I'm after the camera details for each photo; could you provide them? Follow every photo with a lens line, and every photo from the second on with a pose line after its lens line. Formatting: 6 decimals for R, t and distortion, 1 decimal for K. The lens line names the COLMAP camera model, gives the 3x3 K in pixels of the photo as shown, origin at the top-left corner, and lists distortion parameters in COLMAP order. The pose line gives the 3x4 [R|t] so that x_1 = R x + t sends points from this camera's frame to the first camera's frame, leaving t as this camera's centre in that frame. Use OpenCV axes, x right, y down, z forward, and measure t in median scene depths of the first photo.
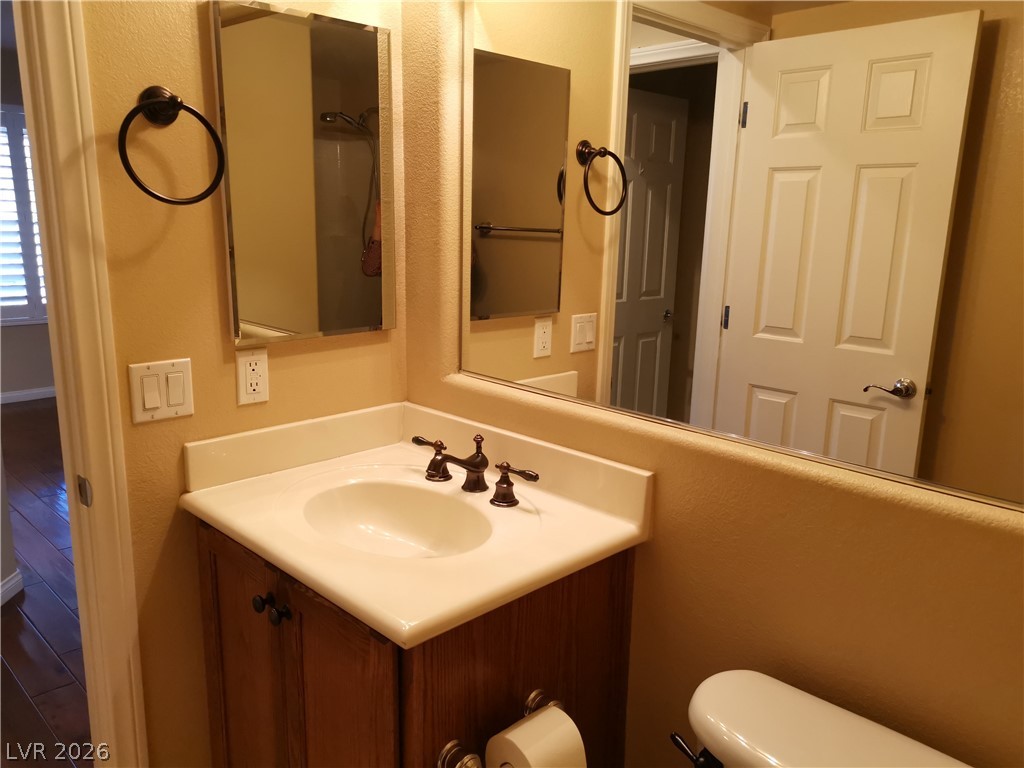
lens RADIAL K [[787.2, 0, 507.5], [0, 787.2, 378.9], [0, 0, 1]] dist [0.061479, -0.046973]
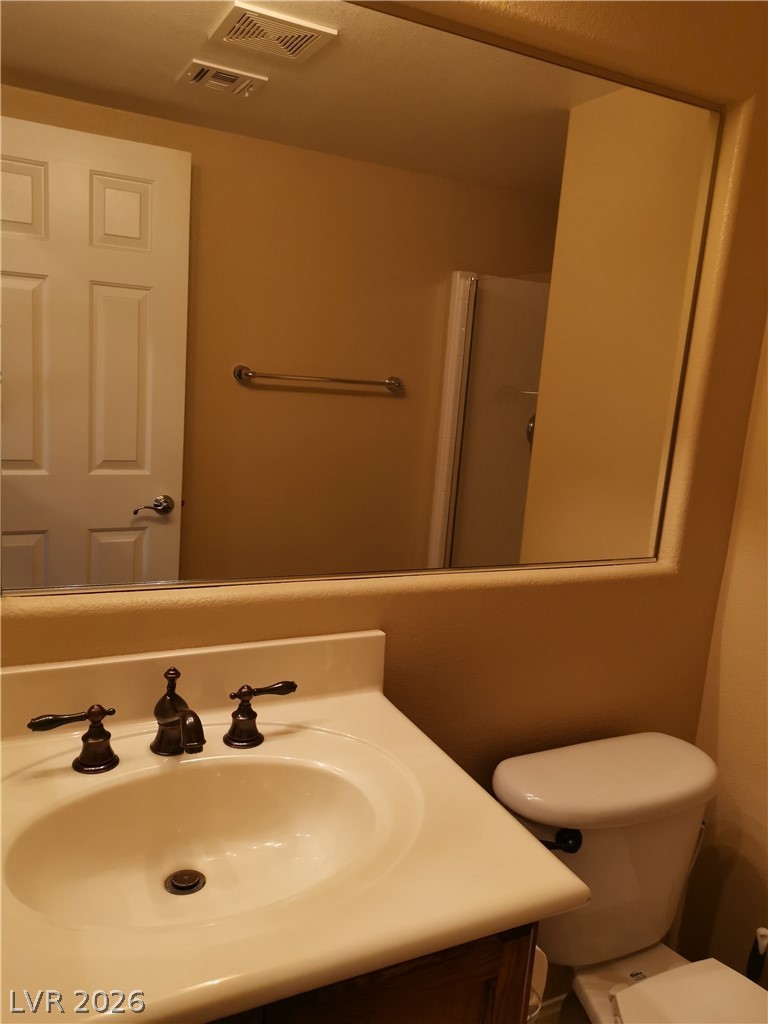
lens RADIAL K [[787.2, 0, 388.7], [0, 787.2, 514.3], [0, 0, 1]] dist [0.061479, -0.046973]
pose [[0.334533, -0.178704, 0.925285, -0.607095], [0.135658, 0.980761, 0.140372, -0.135347], [-0.932569, 0.078564, 0.352340, 0.599465]]
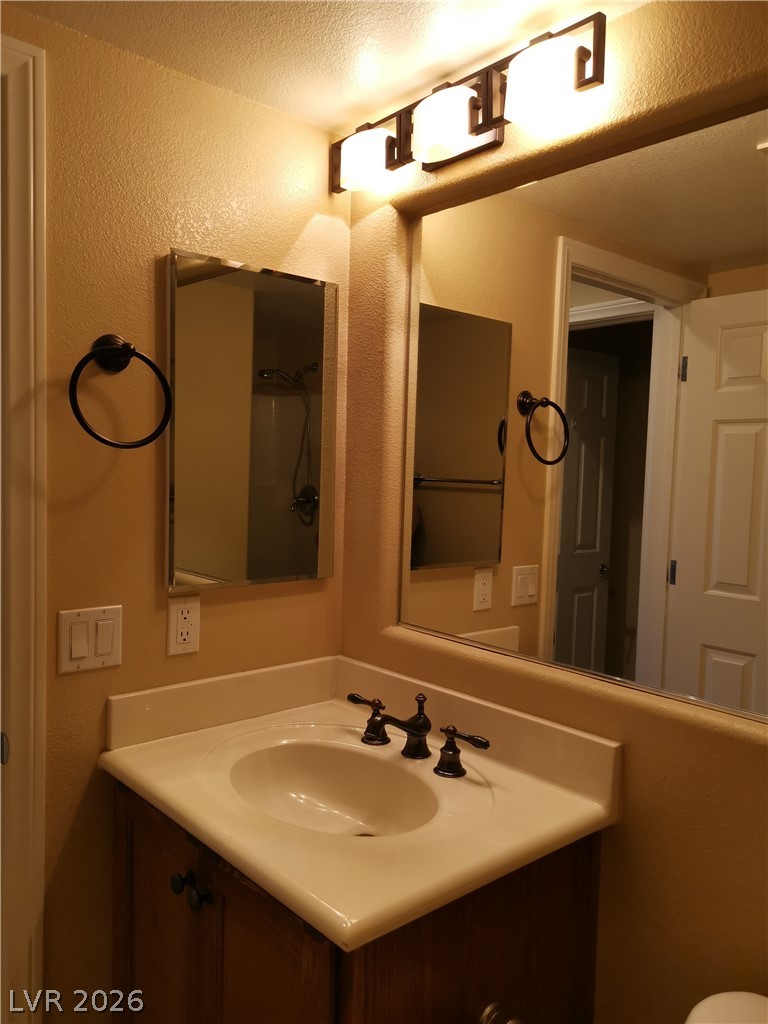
lens RADIAL K [[787.2, 0, 388.9], [0, 787.2, 508.4], [0, 0, 1]] dist [0.061479, -0.046973]
pose [[0.998581, 0.011362, -0.052028, -0.026122], [-0.019248, 0.987932, -0.153687, -0.000557], [0.049654, 0.154471, 0.986749, 0.046940]]
